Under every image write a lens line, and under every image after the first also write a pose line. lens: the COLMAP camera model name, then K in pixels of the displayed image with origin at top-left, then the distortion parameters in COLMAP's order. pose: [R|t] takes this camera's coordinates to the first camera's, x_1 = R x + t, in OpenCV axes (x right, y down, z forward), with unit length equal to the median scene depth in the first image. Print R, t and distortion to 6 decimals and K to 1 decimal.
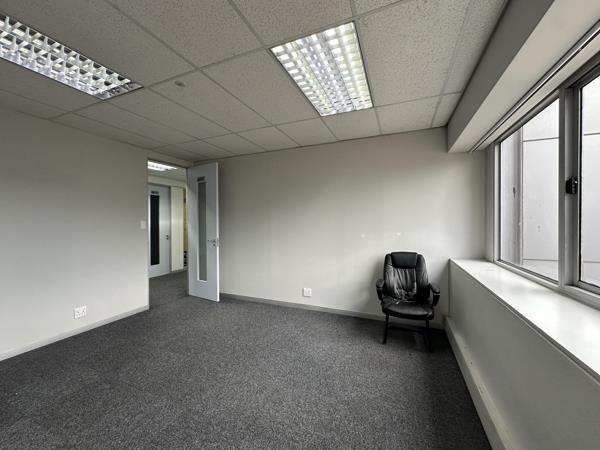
lens RADIAL K [[238.6, 0, 301.2], [0, 238.6, 223.7], [0, 0, 1]] dist [-0.001203, 0.000644]
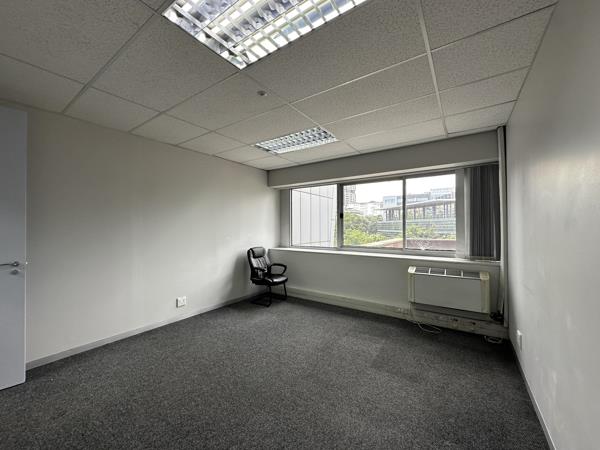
lens RADIAL K [[238.6, 0, 300.3], [0, 238.6, 223.3], [0, 0, 1]] dist [-0.001203, 0.000644]
pose [[0.207855, 0.019715, 0.977961, -0.966871], [0.007892, 0.999731, -0.021831, 0.003244], [-0.978128, 0.012256, 0.207643, 0.409884]]
